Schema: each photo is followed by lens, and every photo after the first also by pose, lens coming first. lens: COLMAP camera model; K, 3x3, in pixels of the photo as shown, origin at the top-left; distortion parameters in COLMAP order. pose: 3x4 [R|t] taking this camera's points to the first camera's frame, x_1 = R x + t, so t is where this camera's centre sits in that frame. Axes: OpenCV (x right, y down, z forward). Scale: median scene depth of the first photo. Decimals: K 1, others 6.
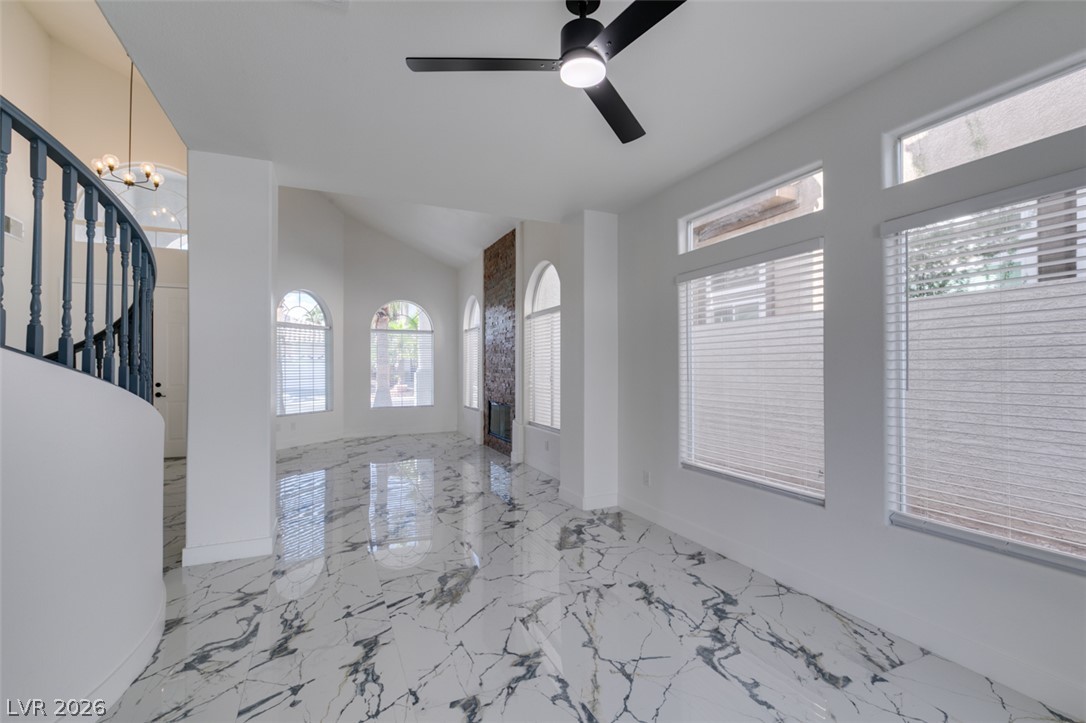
lens RADIAL K [[486.4, 0, 546.9], [0, 486.4, 362.3], [0, 0, 1]] dist [0.000200, -0.000137]
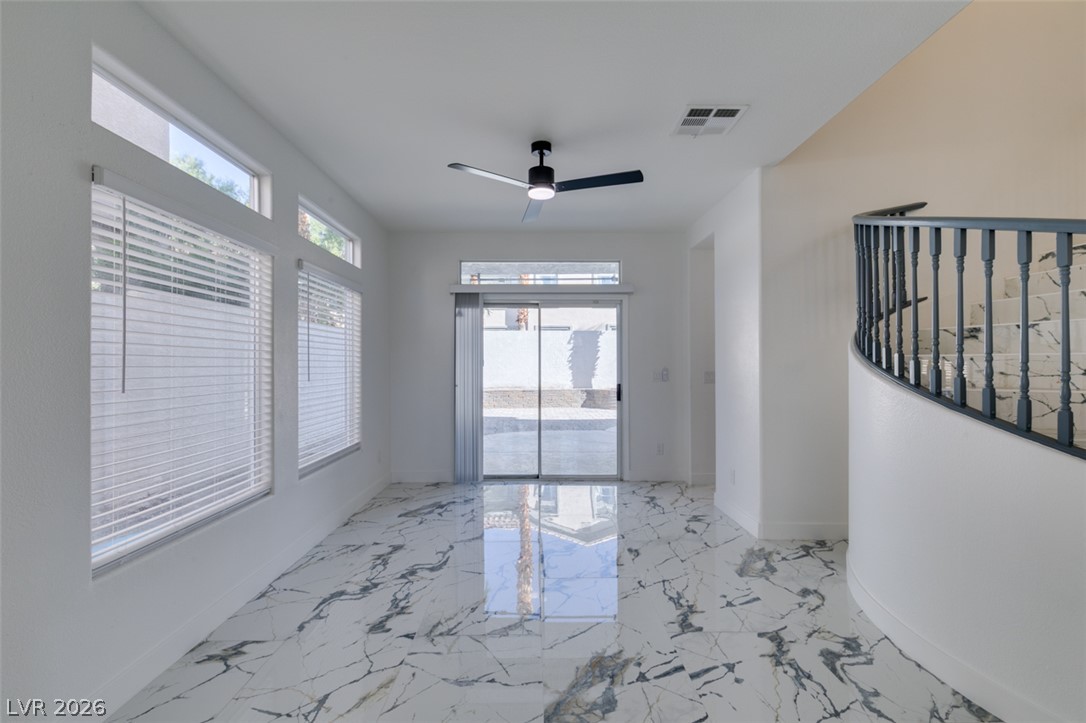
lens RADIAL K [[486.4, 0, 544.3], [0, 486.4, 363.0], [0, 0, 1]] dist [0.000200, -0.000137]
pose [[-0.914940, 0.006412, 0.403538, -0.452388], [0.000426, 0.999889, -0.014922, 0.025083], [-0.403589, -0.013481, -0.914841, 1.856676]]
